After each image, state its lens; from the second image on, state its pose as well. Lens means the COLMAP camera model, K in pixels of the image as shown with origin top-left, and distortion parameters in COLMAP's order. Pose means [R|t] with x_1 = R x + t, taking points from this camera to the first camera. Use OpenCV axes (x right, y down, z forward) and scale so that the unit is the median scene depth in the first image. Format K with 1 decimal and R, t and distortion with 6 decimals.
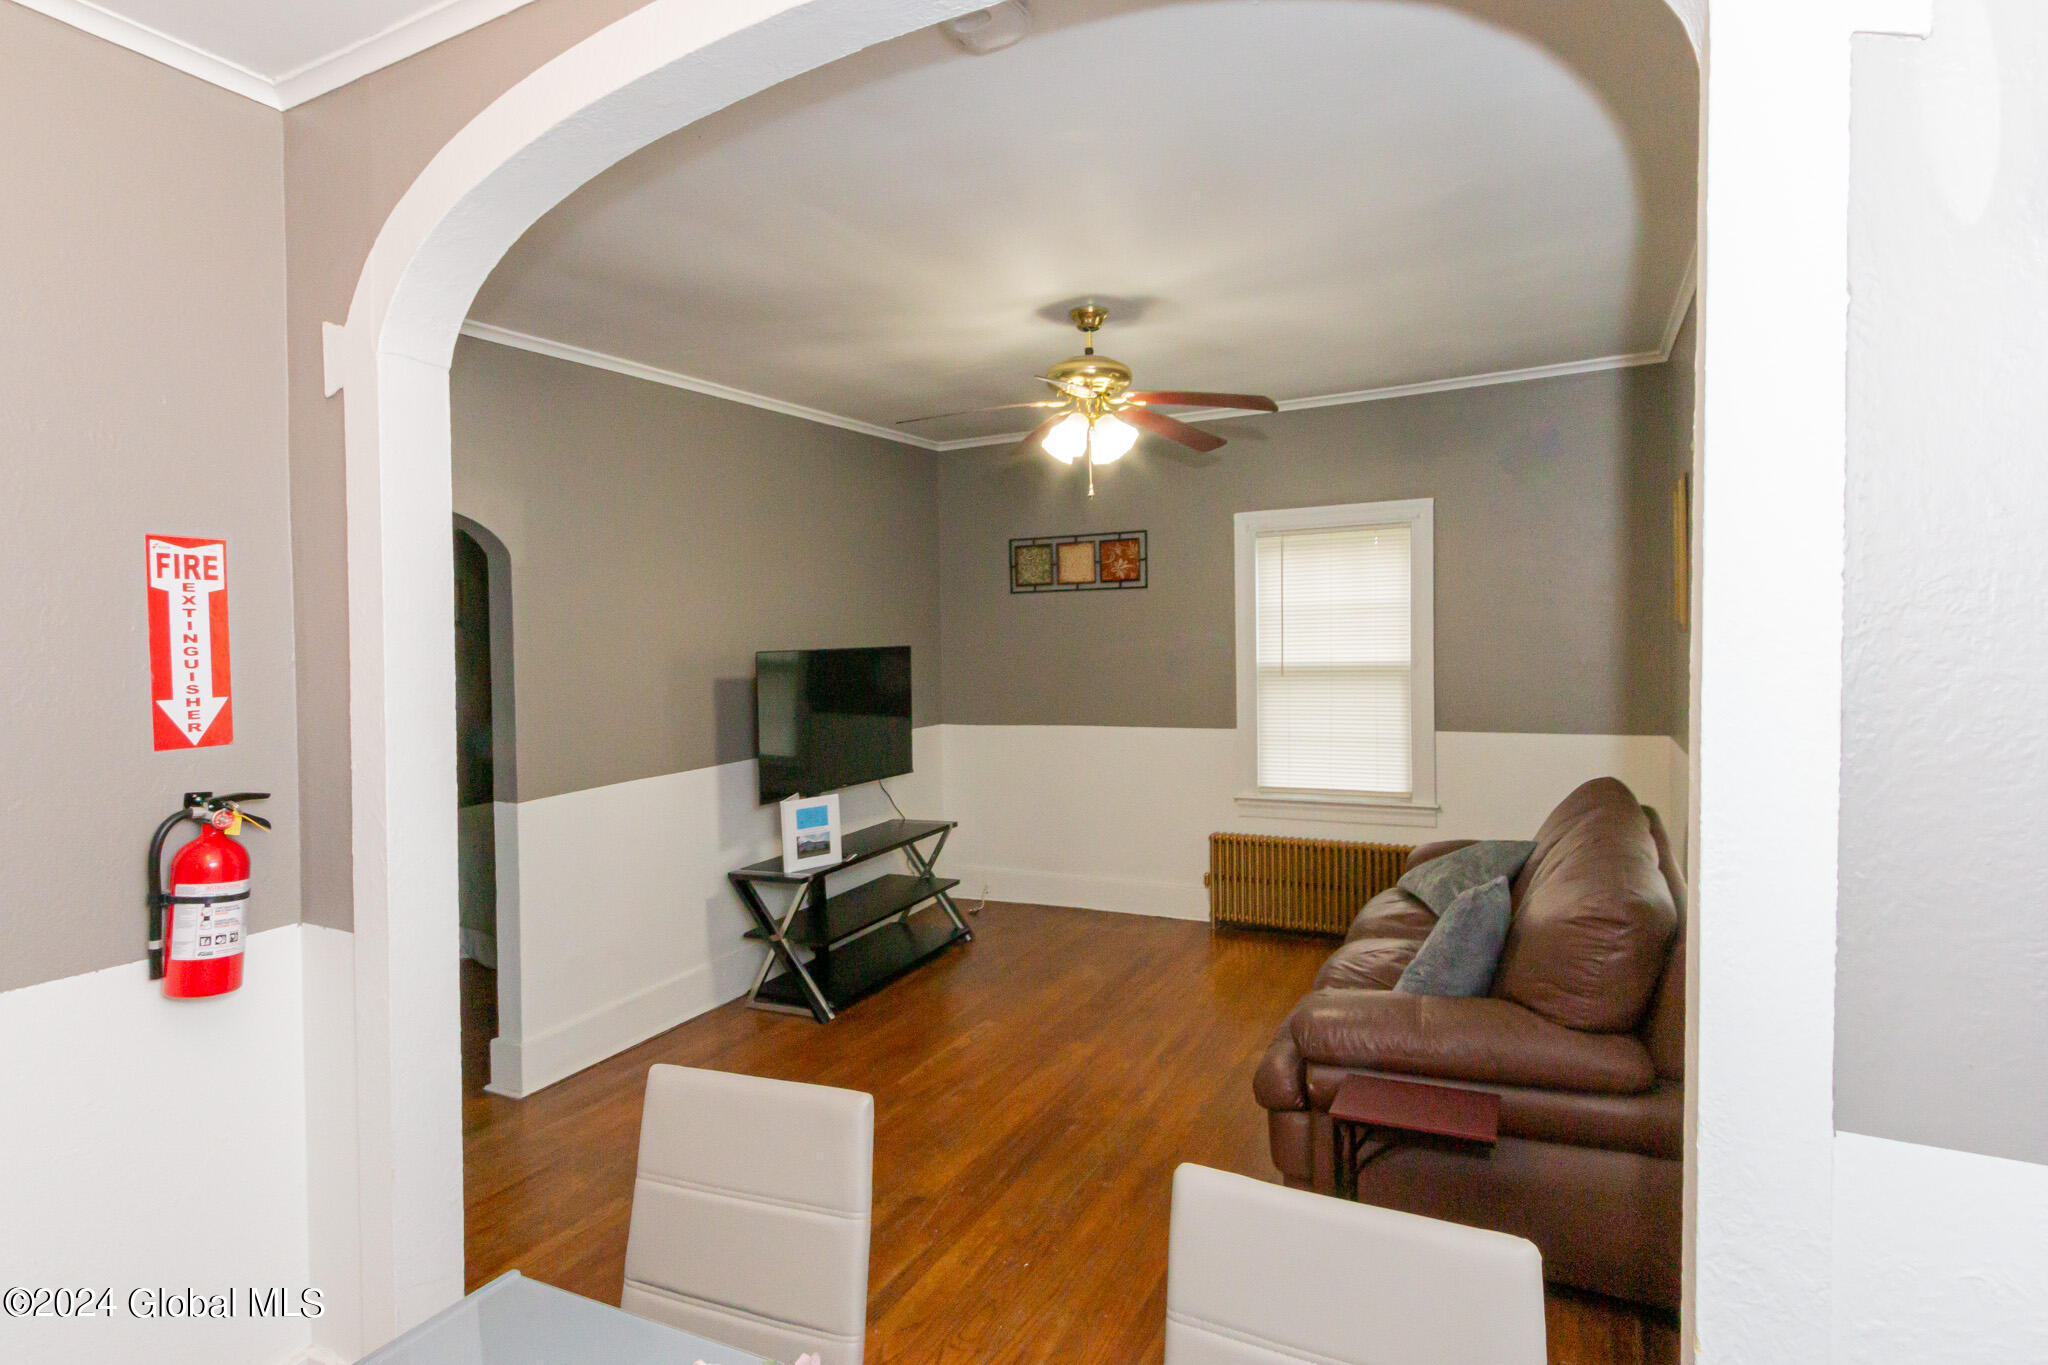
lens RADIAL K [[1075.8, 0, 1012.8], [0, 1075.8, 670.7], [0, 0, 1]] dist [-0.002742, -0.000068]
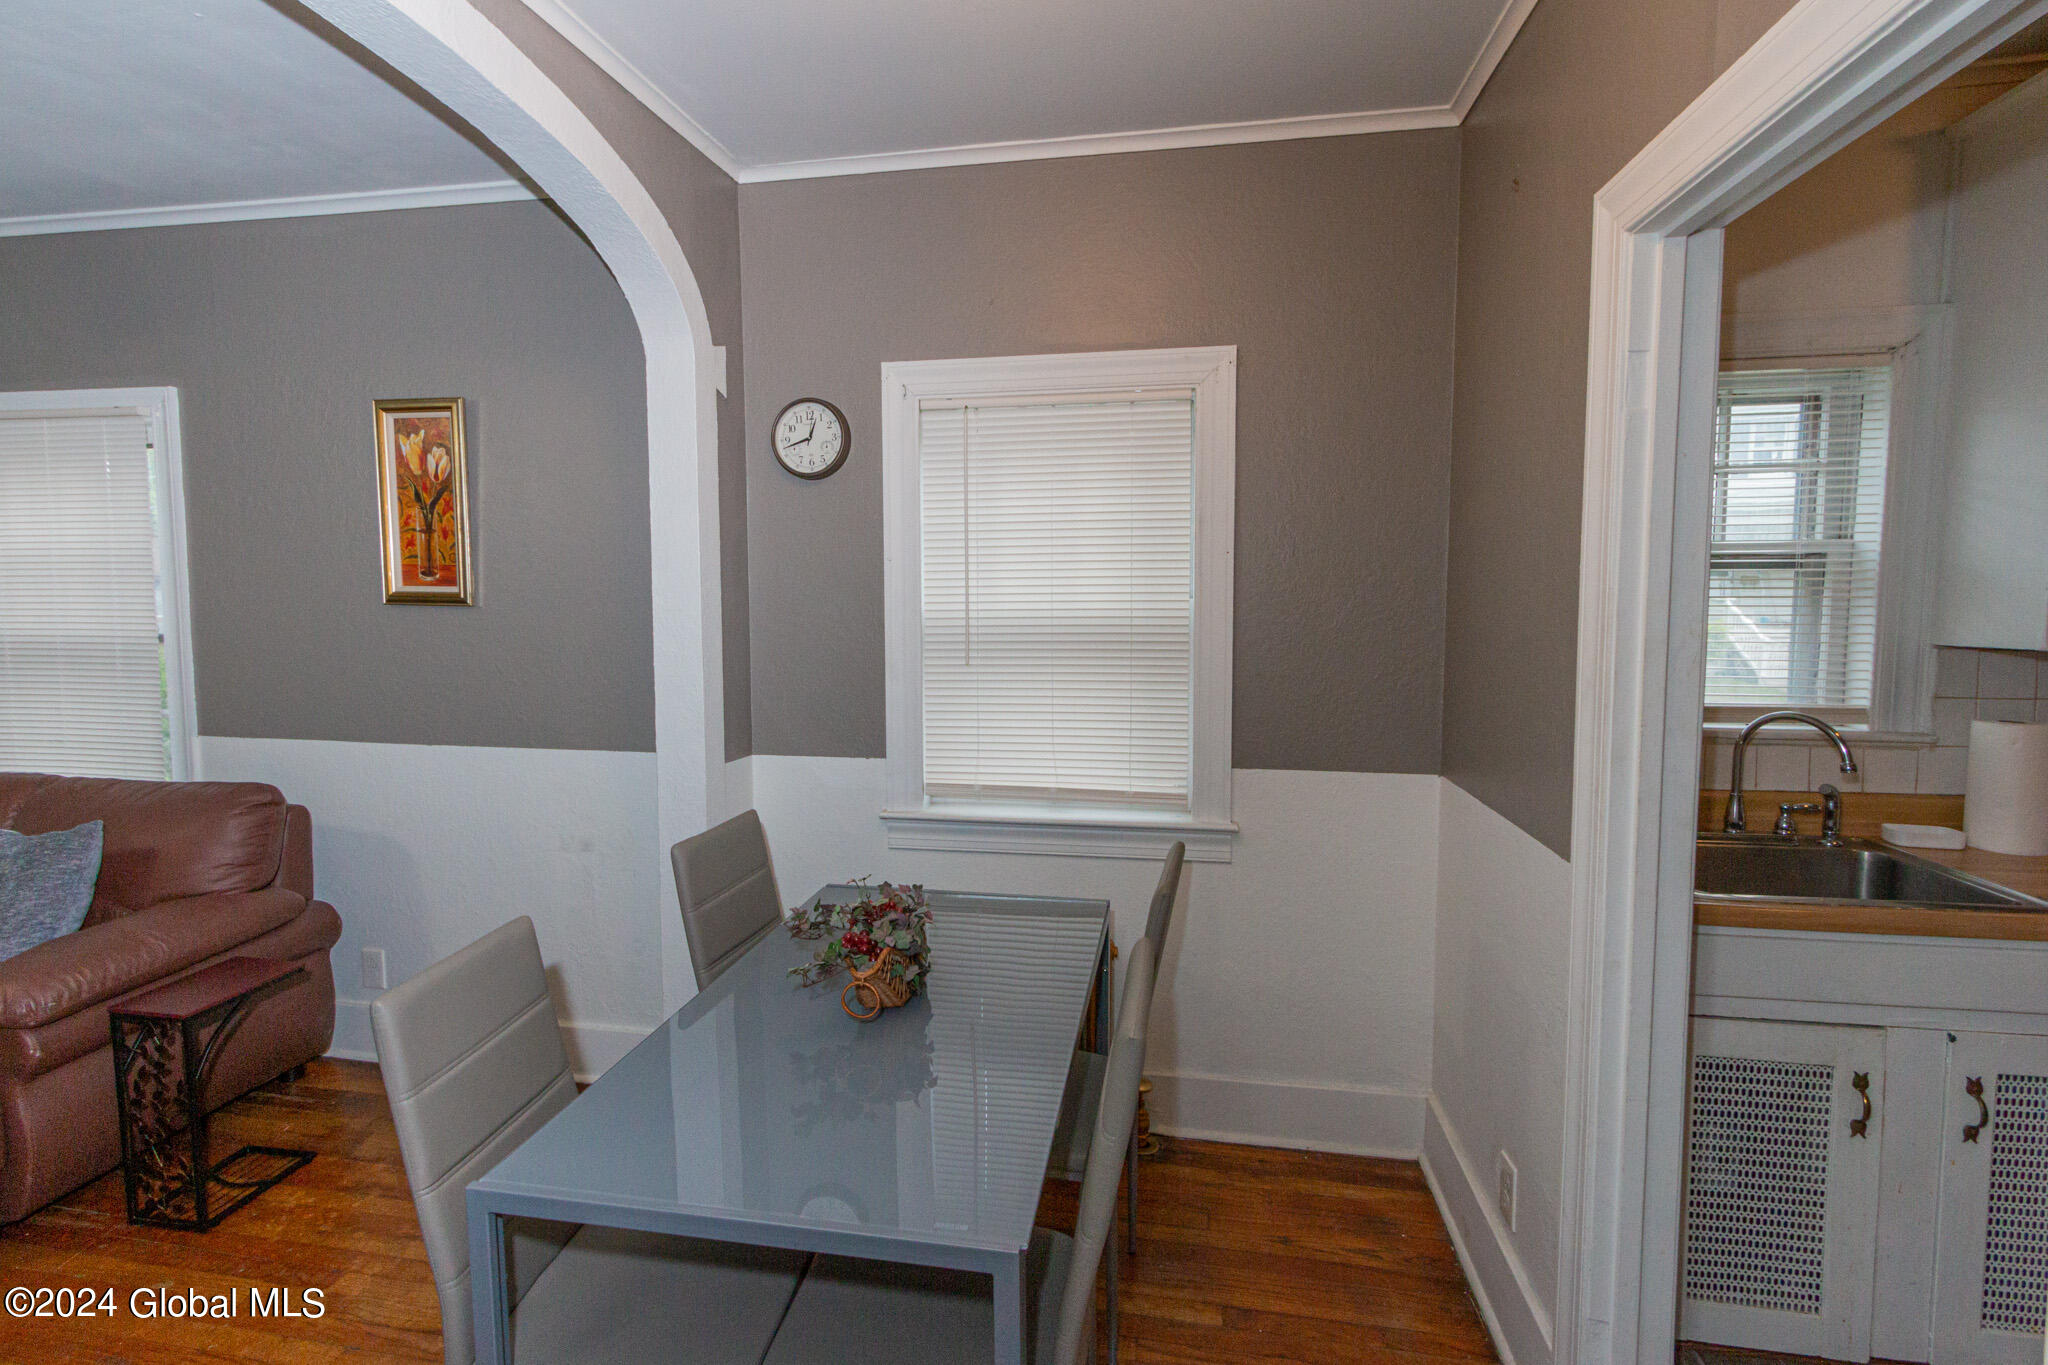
lens RADIAL K [[943.5, 0, 1014.3], [0, 943.5, 671.5], [0, 0, 1]] dist [0.001215, -0.000109]
pose [[-0.293030, -0.055693, 0.954480, -0.423809], [0.027115, 0.997416, 0.066523, 0.006455], [-0.955719, 0.045374, -0.290763, 0.216533]]
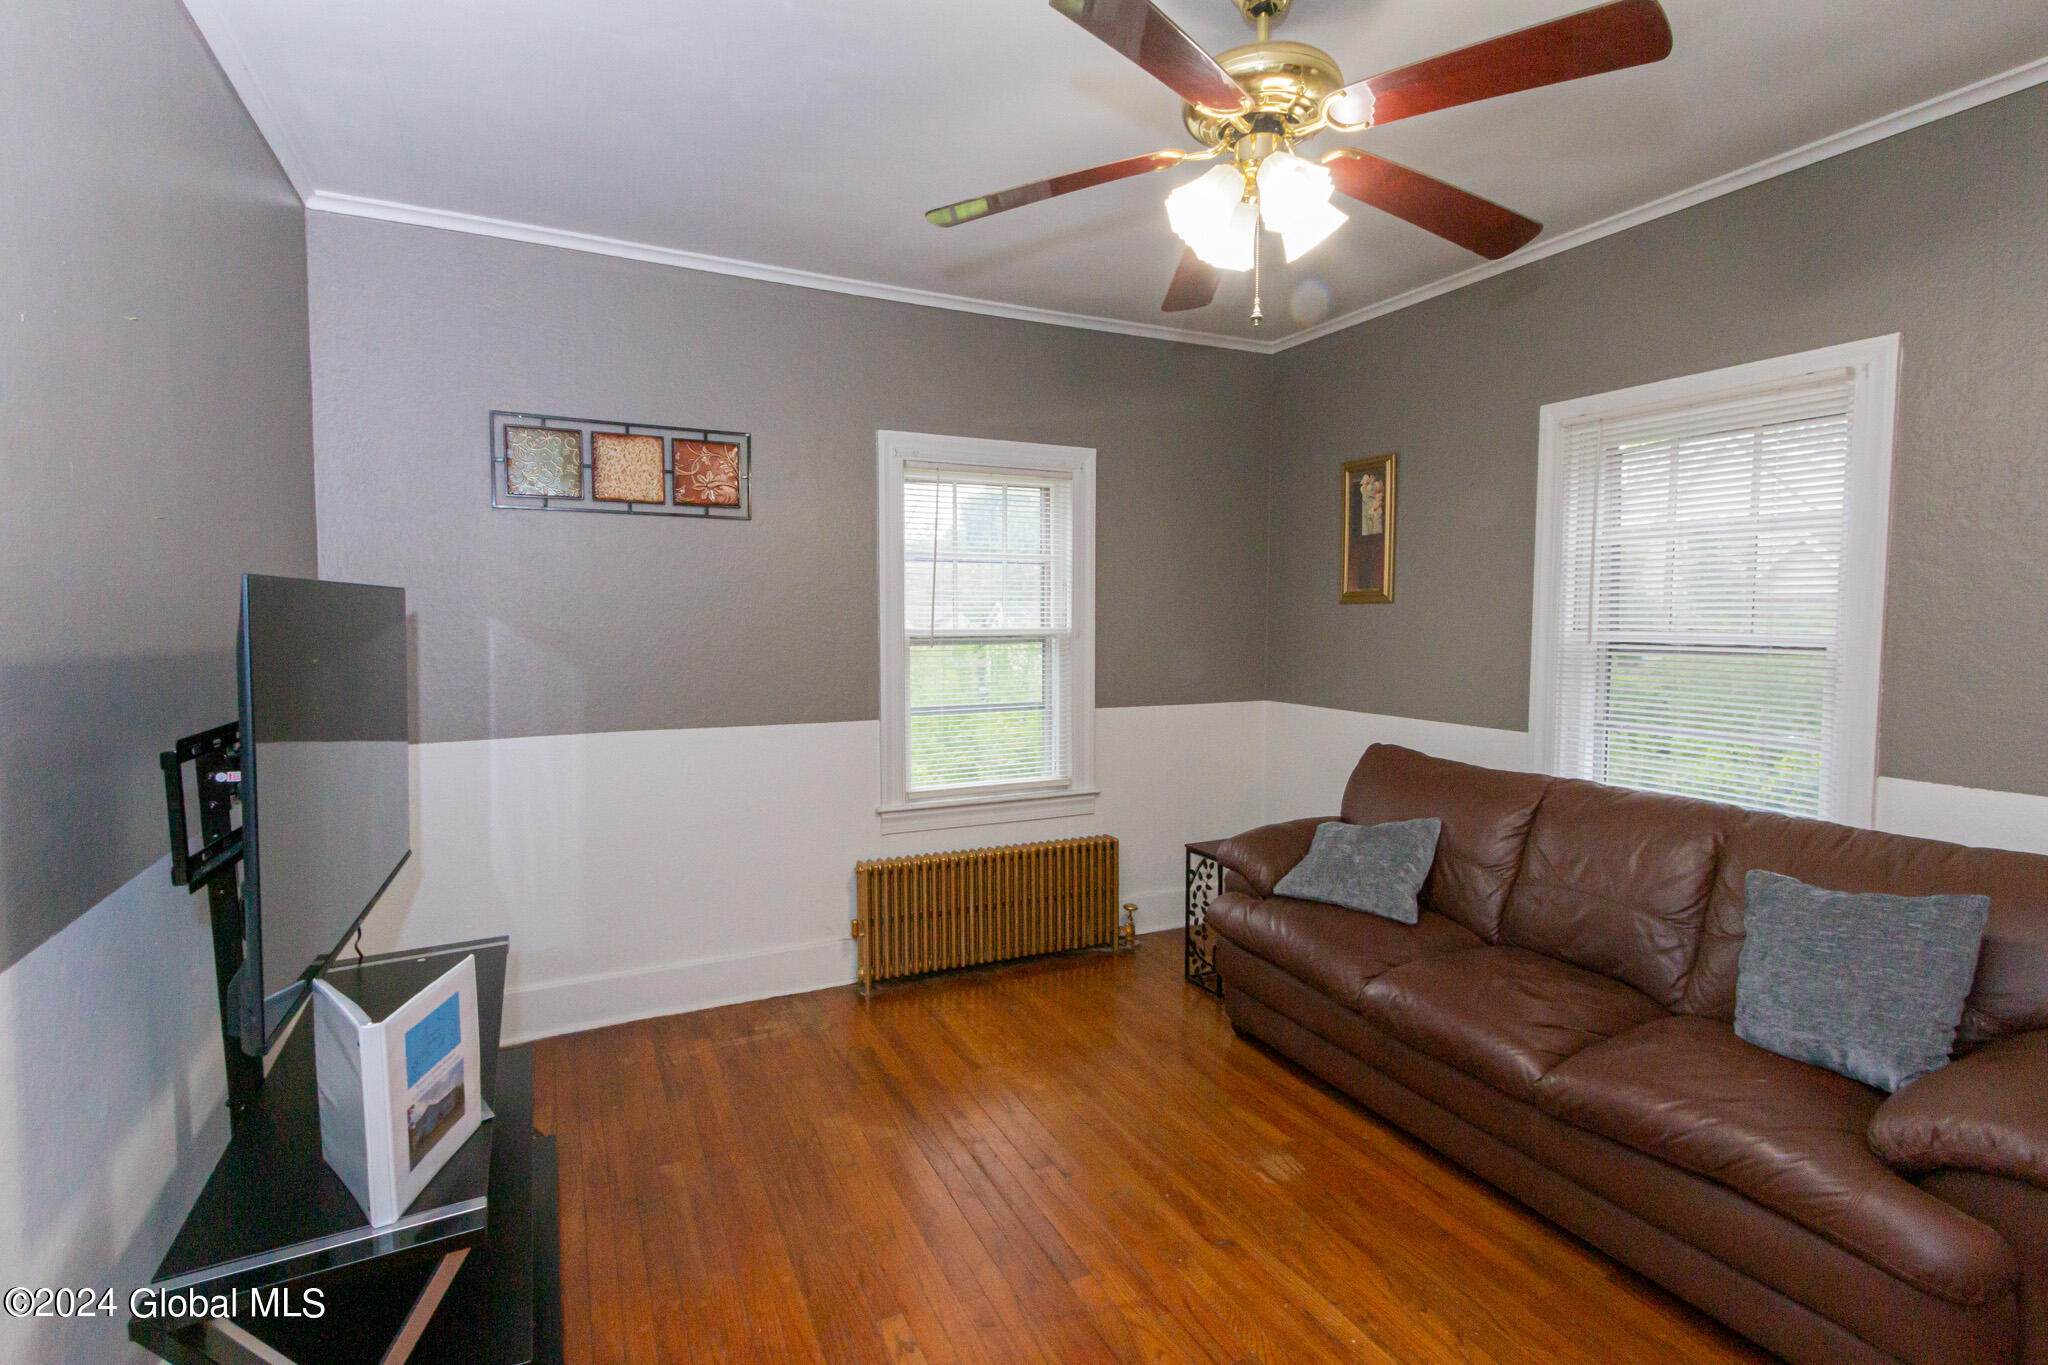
lens RADIAL K [[943.5, 0, 1014.3], [0, 943.5, 671.5], [0, 0, 1]] dist [0.001215, -0.000109]
pose [[0.598993, -0.024369, 0.800384, -0.322980], [0.007295, 0.999661, 0.024976, 0.005809], [-0.800721, -0.009122, 0.598968, 0.656118]]
